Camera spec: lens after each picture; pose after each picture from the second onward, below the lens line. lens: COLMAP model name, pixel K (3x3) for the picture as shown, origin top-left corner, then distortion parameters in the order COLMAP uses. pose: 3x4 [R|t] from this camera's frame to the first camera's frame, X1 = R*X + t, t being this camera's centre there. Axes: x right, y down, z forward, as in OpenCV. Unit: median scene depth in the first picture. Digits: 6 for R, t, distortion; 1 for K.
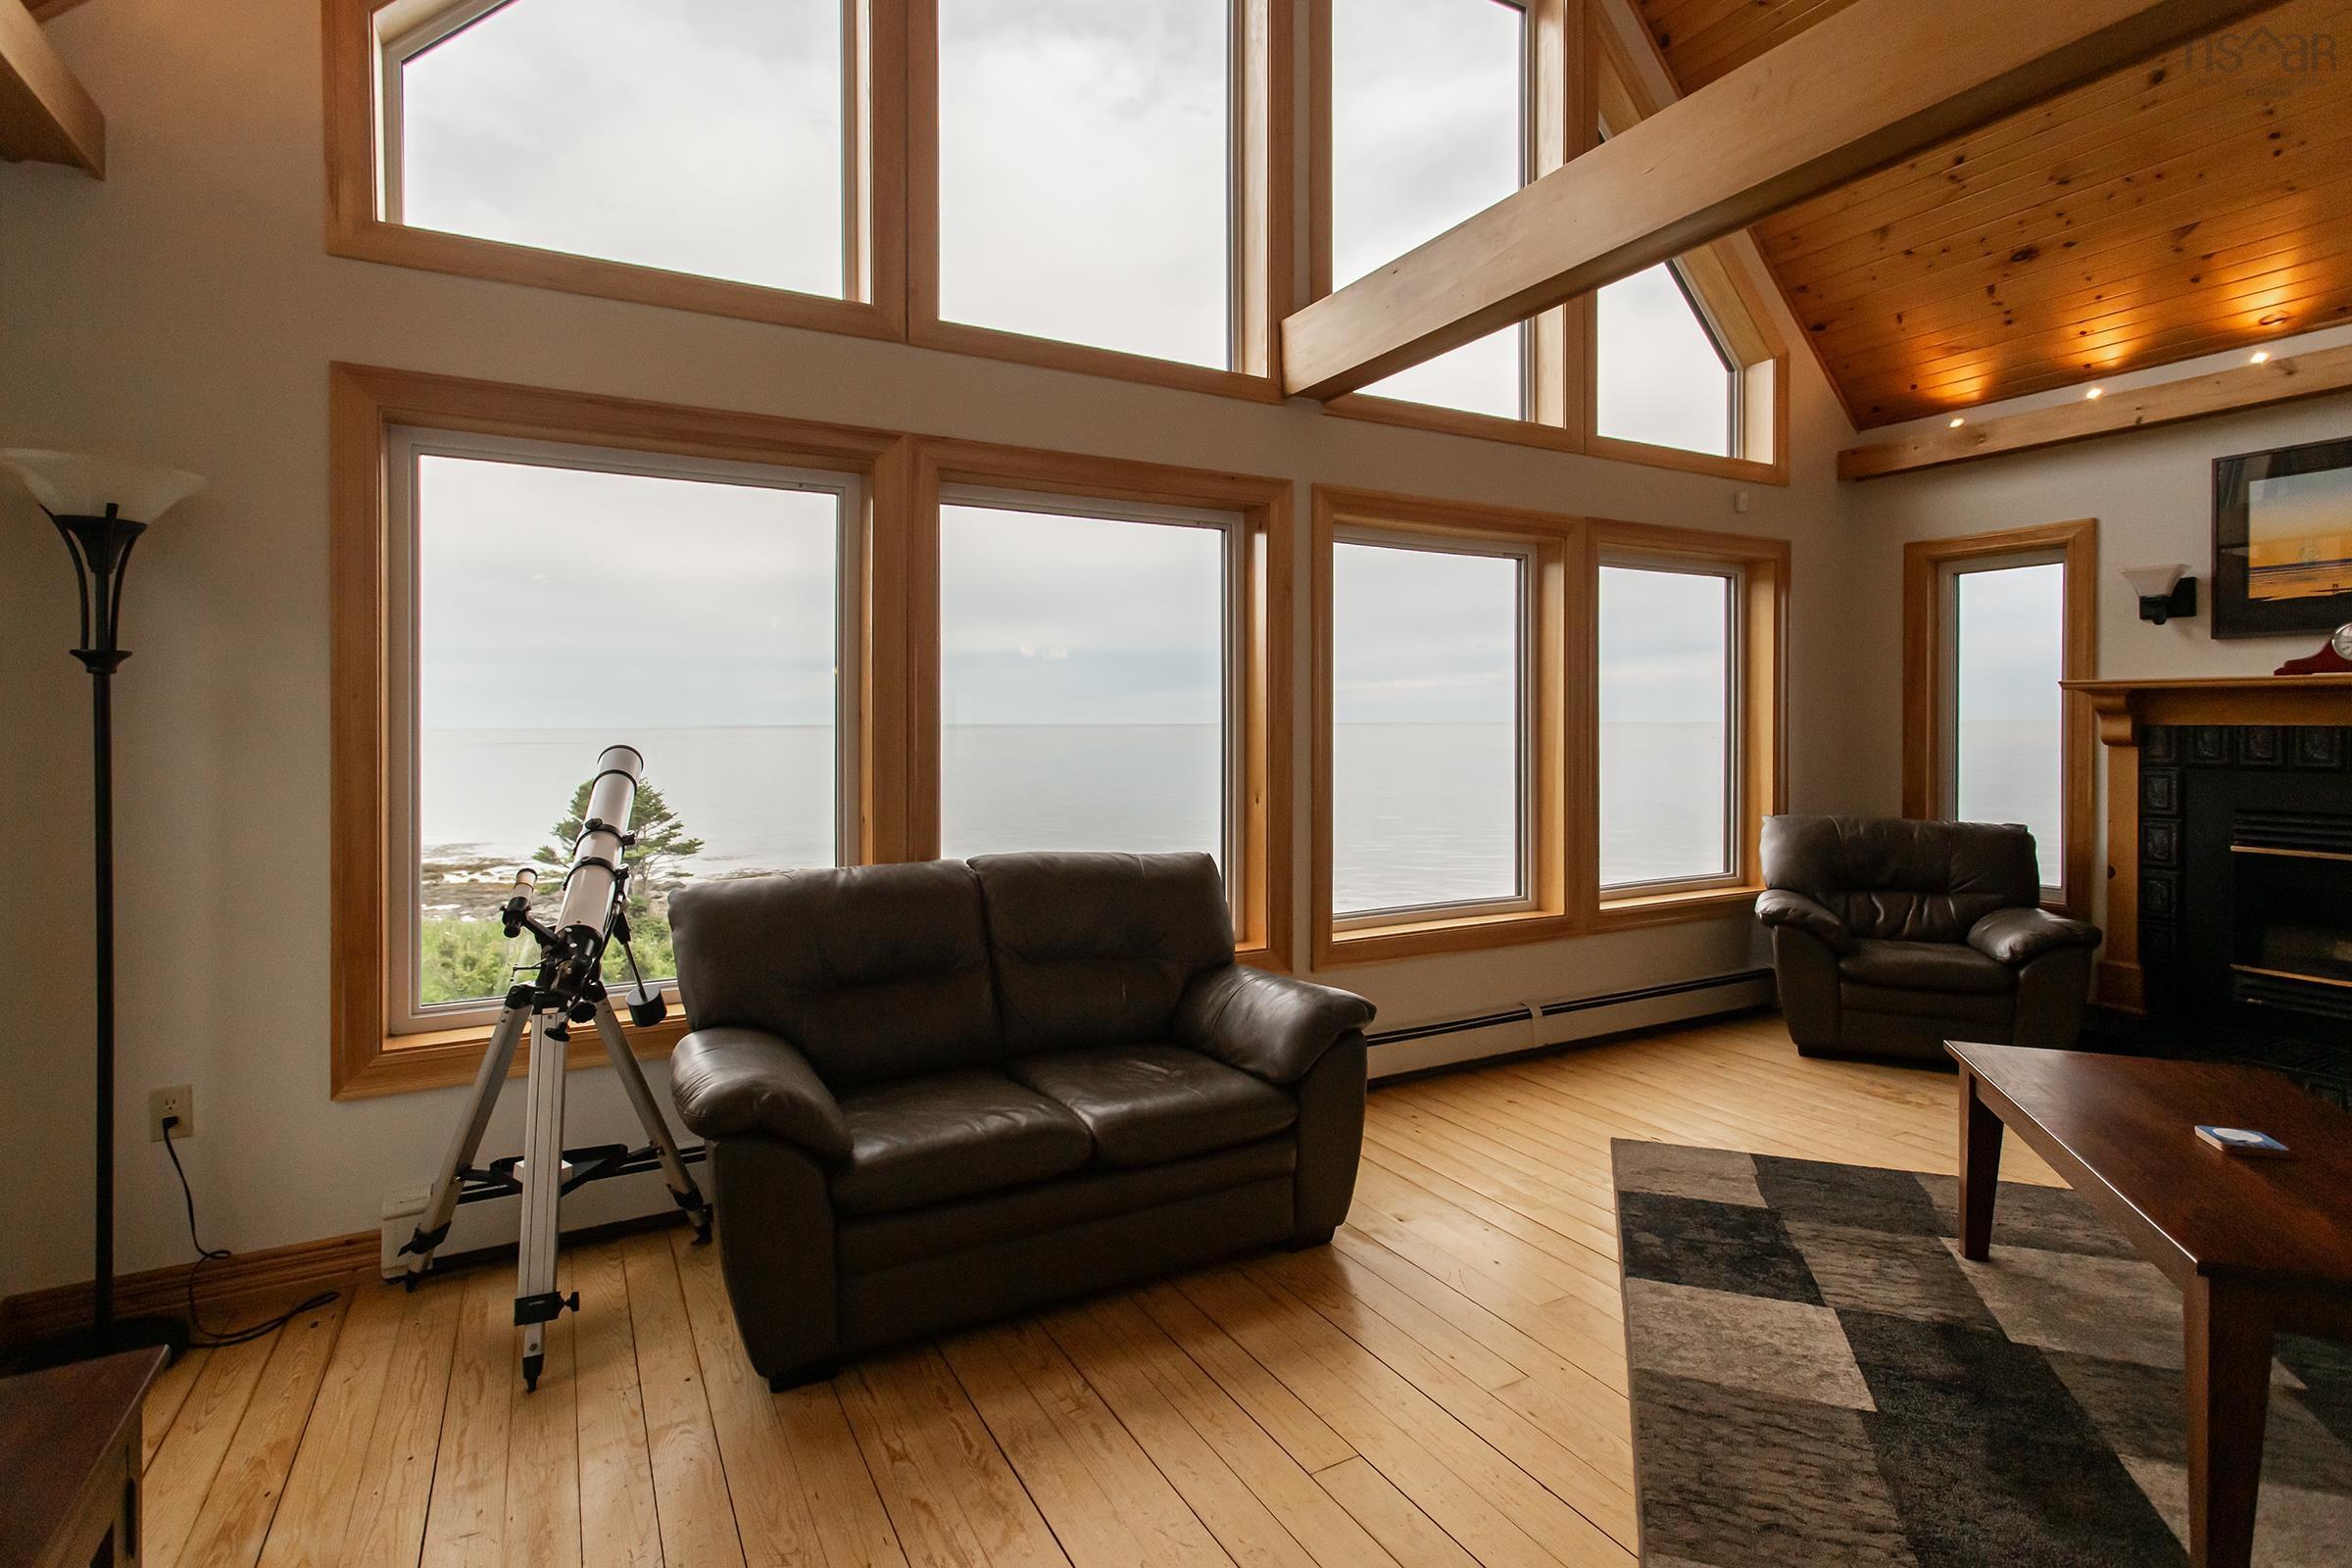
lens RADIAL K [[1122.2, 0, 1170.5], [0, 1122.2, 725.2], [0, 0, 1]] dist [0.001057, -0.000060]
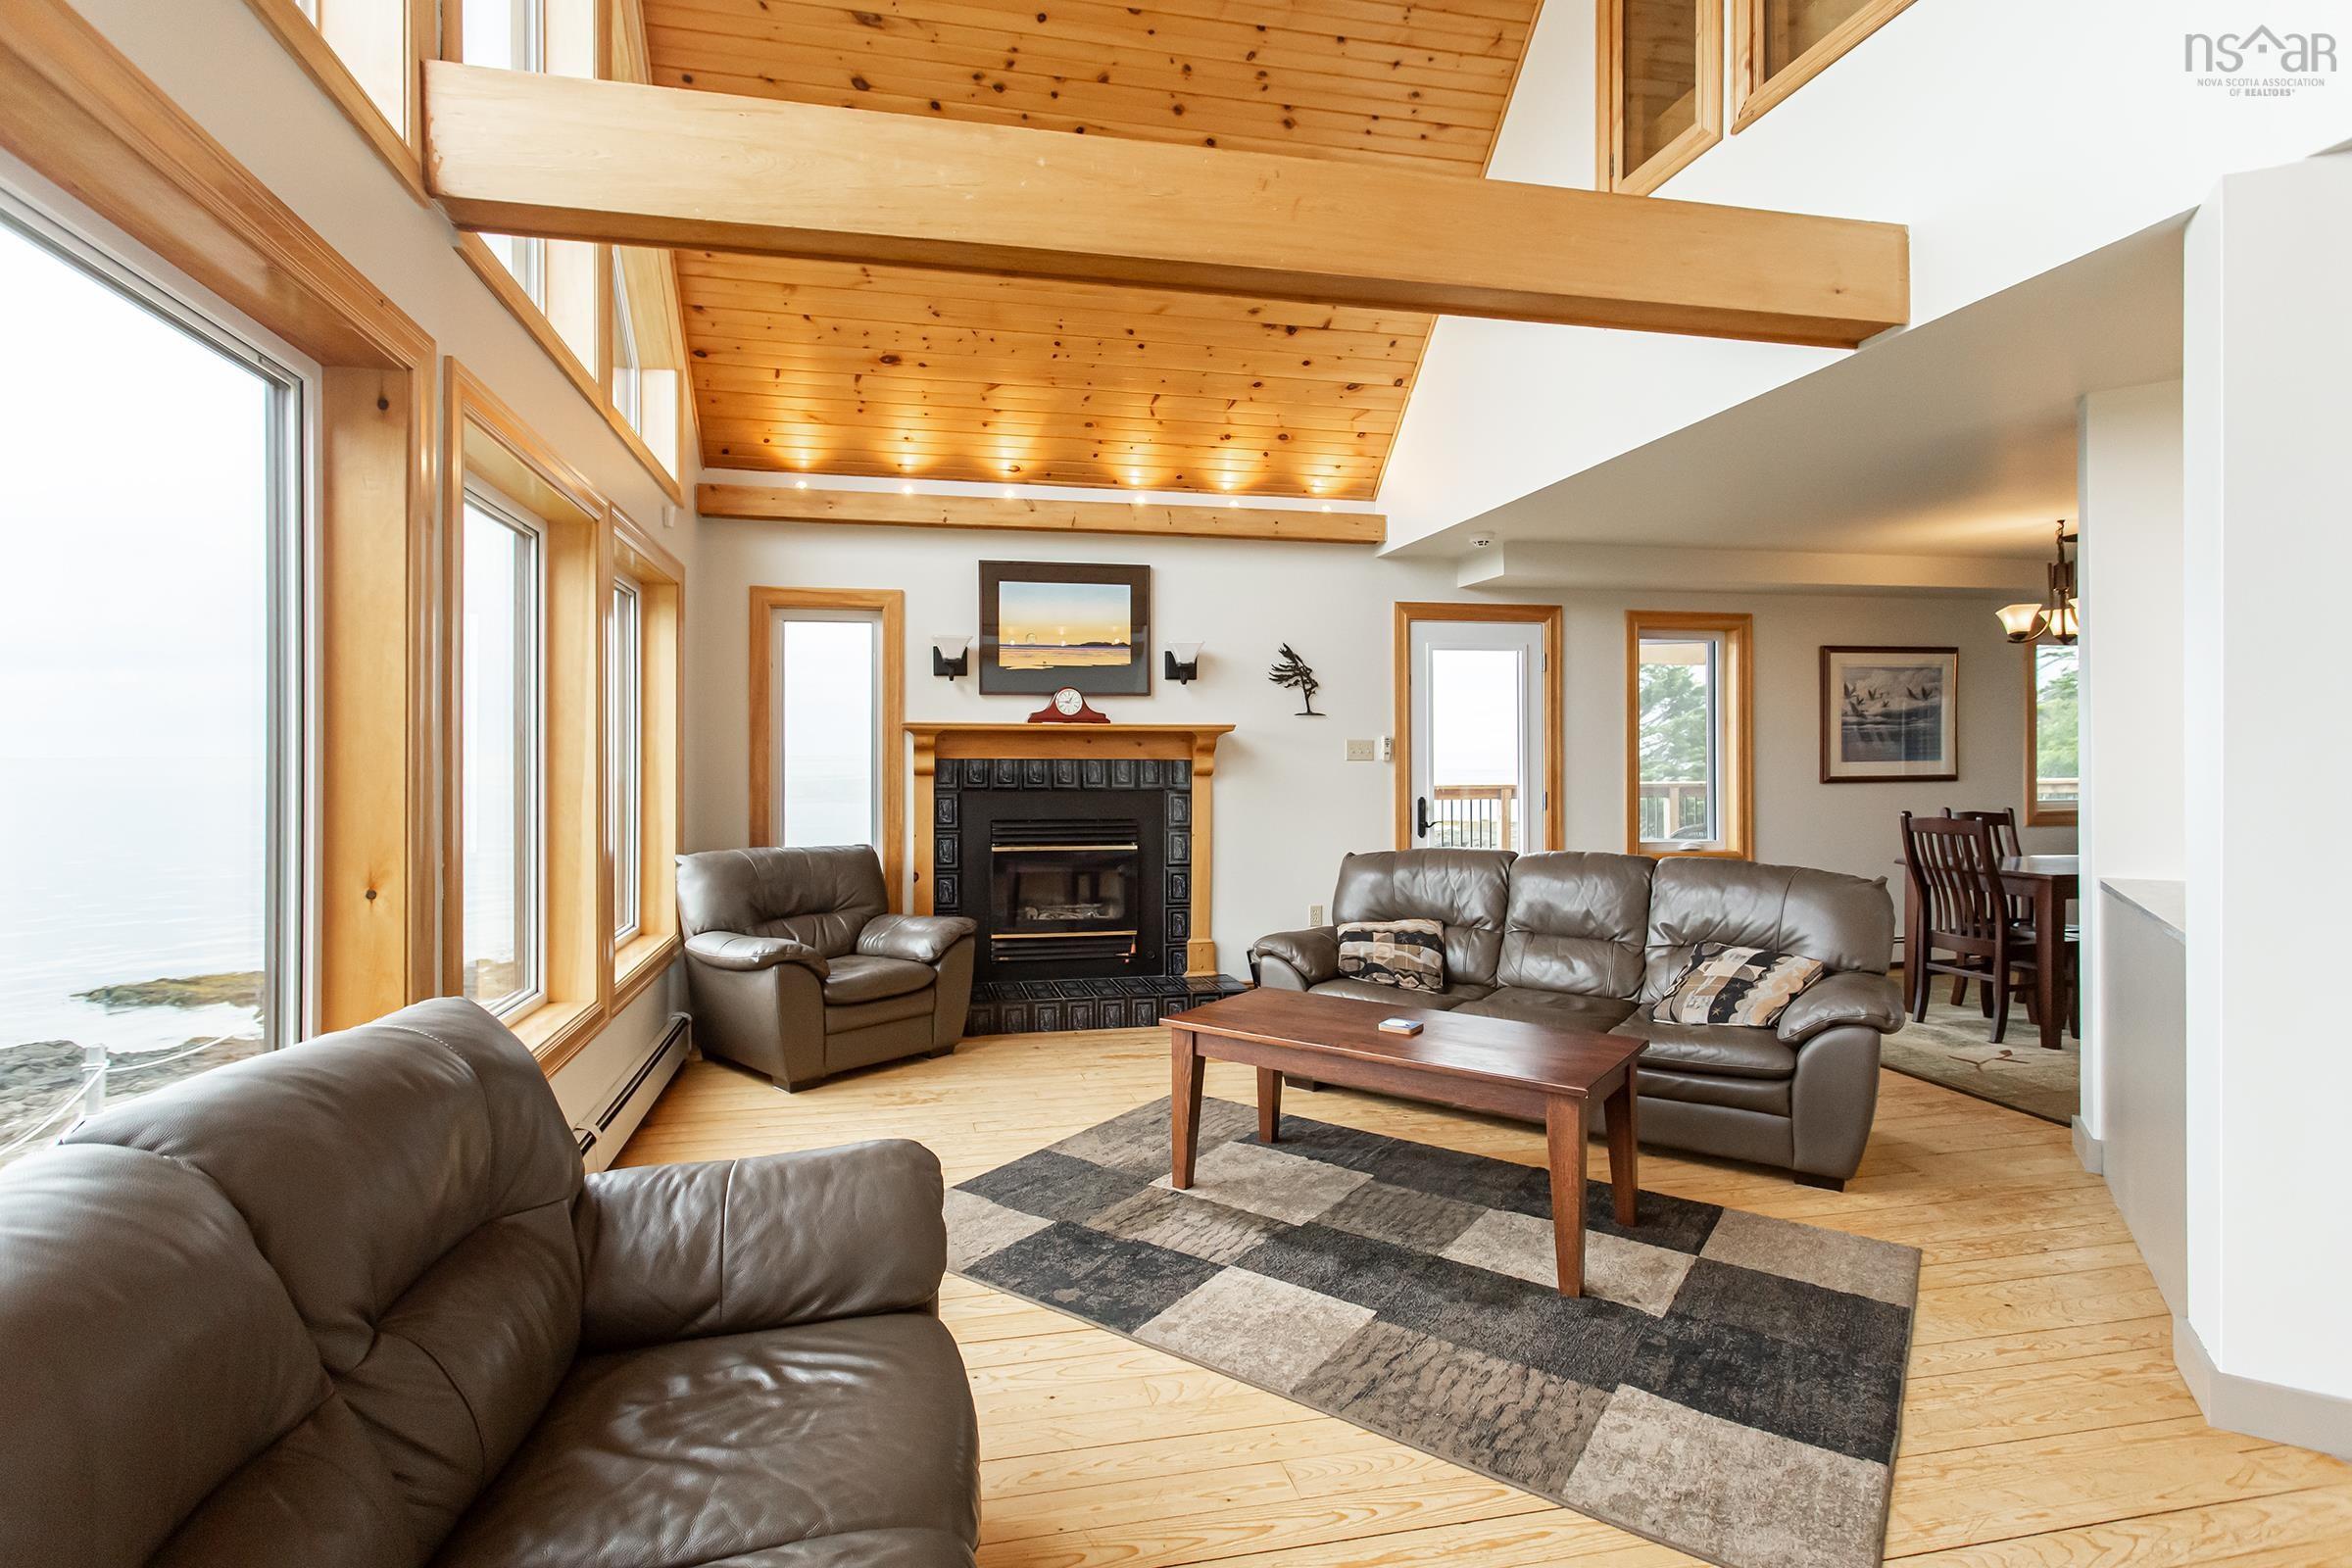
lens RADIAL K [[1136.1, 0, 1121.1], [0, 1136.1, 752.6], [0, 0, 1]] dist [0.001399, 0.000075]
pose [[0.295069, 0.005614, 0.955460, -0.329476], [0.002175, 0.999976, -0.006547, 0.001979], [-0.955474, 0.004010, 0.295050, 0.453493]]
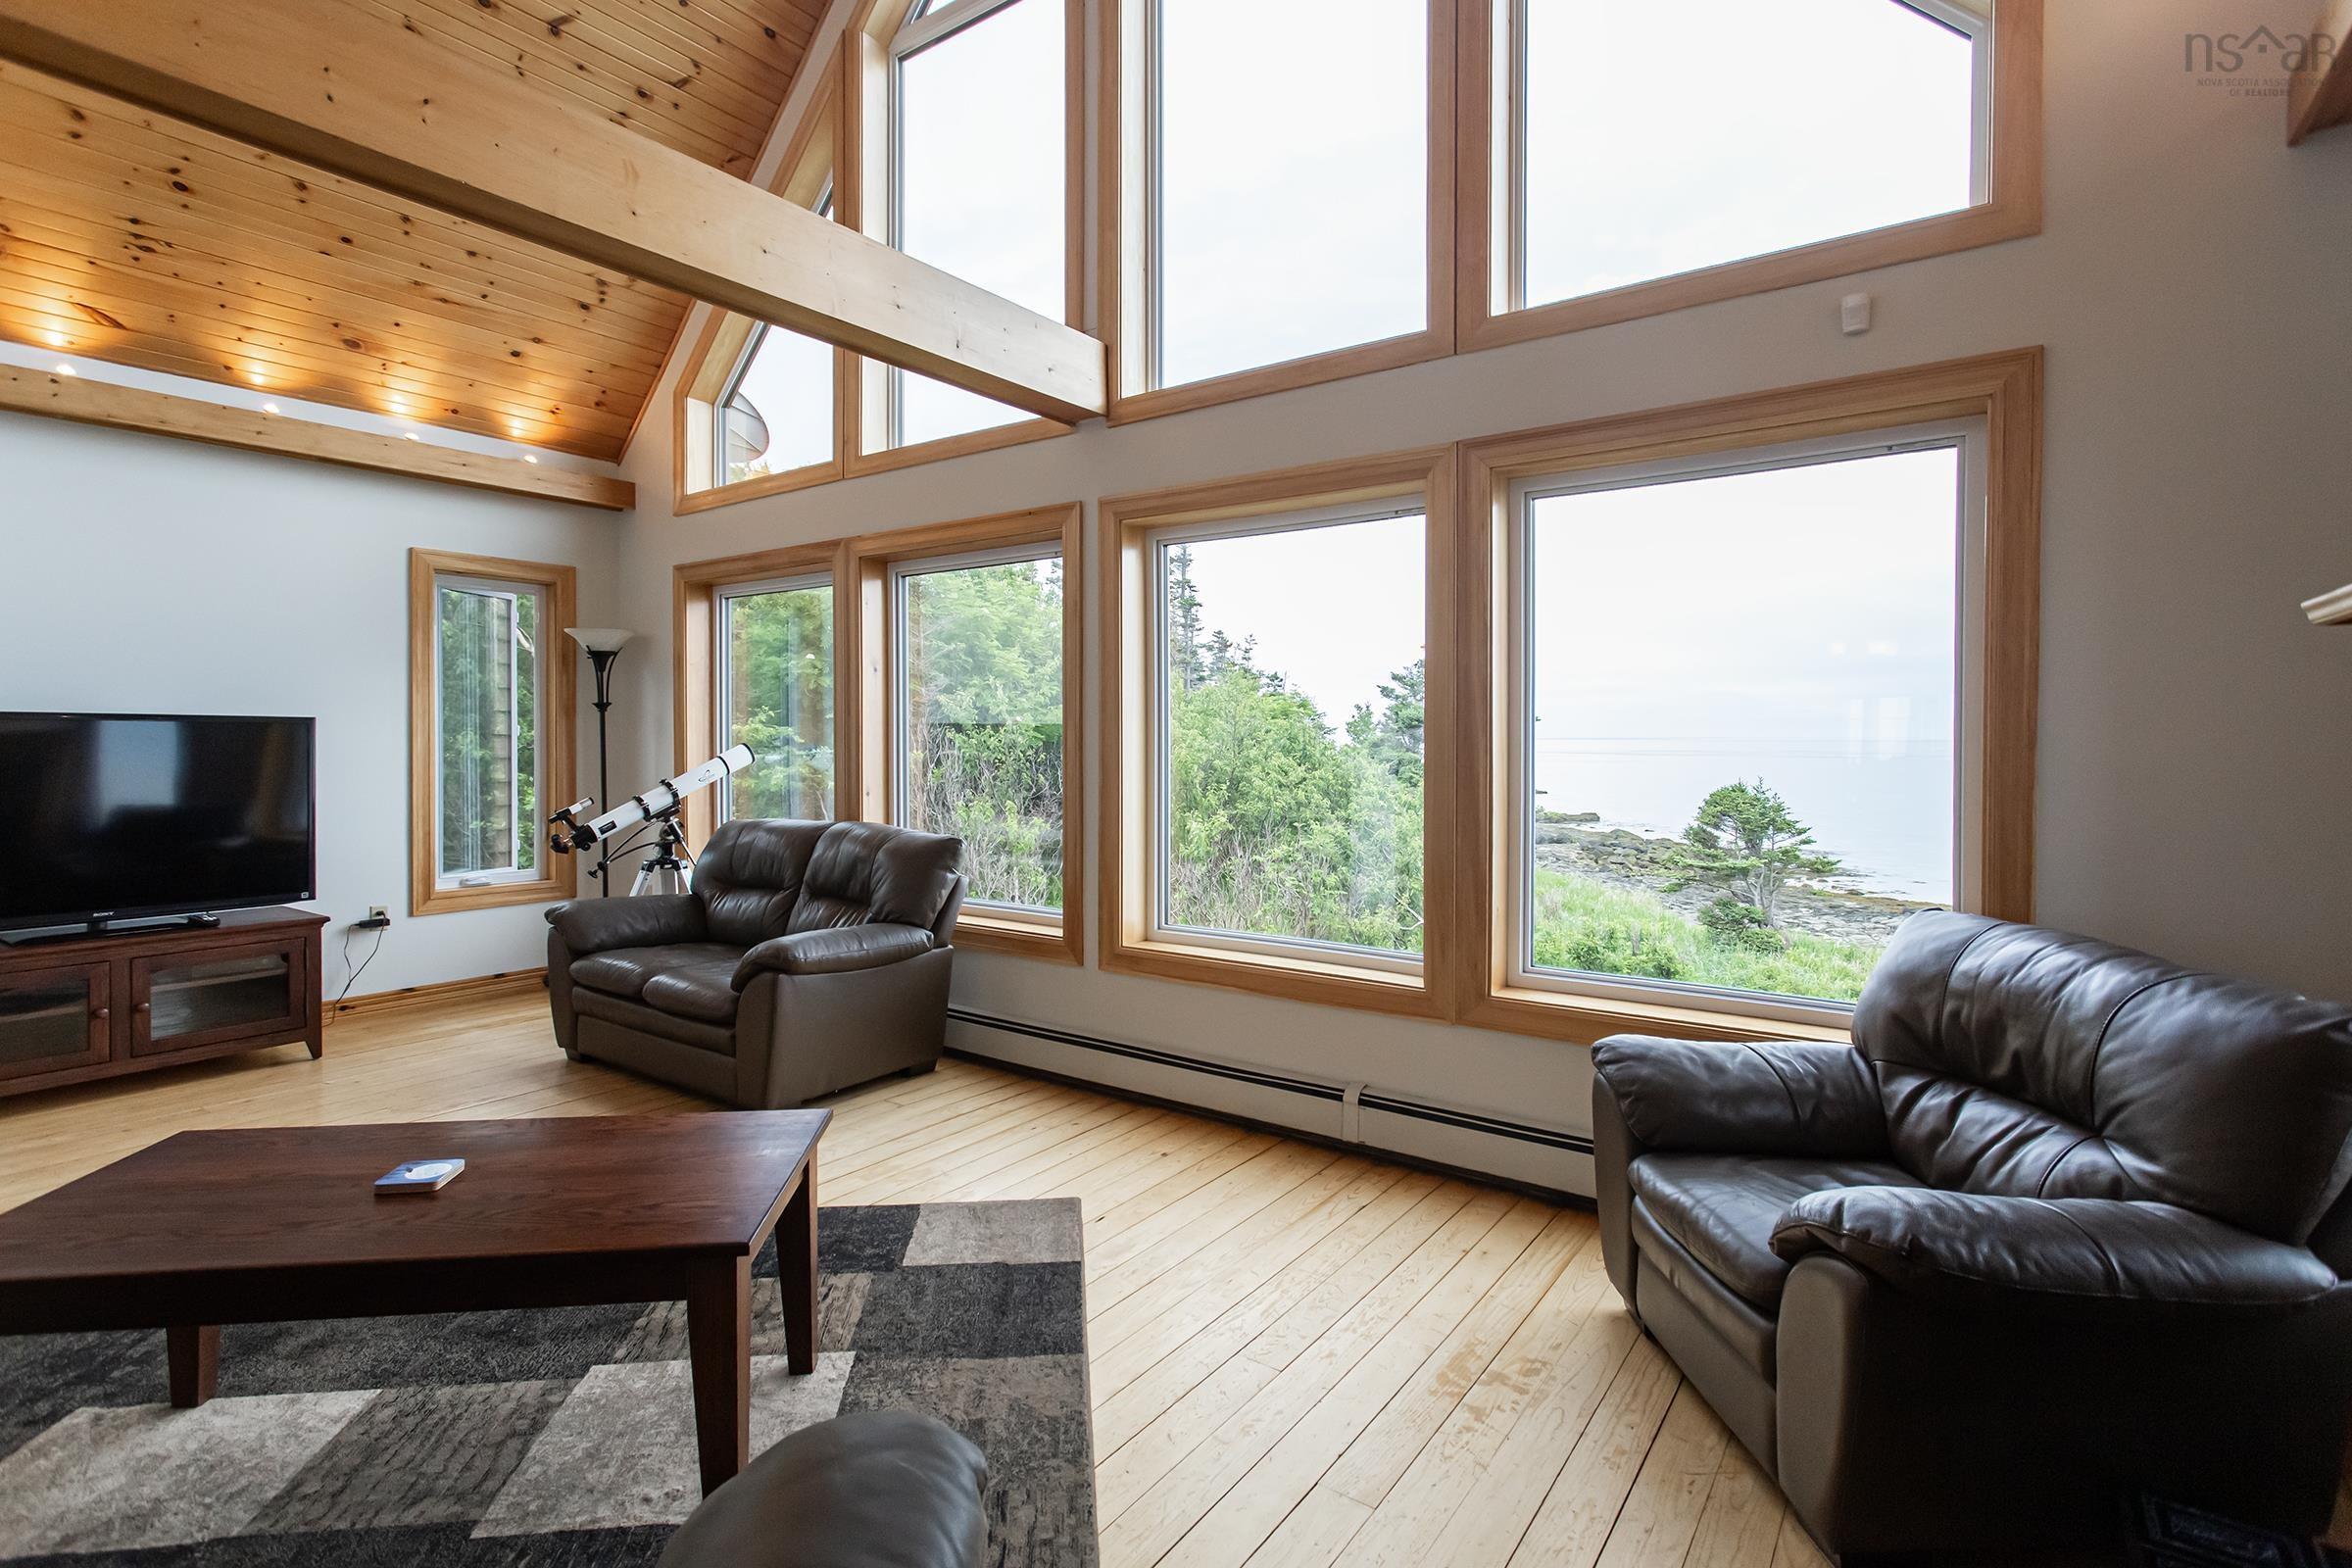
lens RADIAL K [[1138.1, 0, 1181.0], [0, 1138.1, 742.5], [0, 0, 1]] dist [0.026755, -0.000463]
pose [[0.435897, 0.008874, -0.899953, 1.051336], [0.000602, 0.999948, 0.010152, -0.001375], [0.899997, -0.004967, 0.435869, 0.576736]]
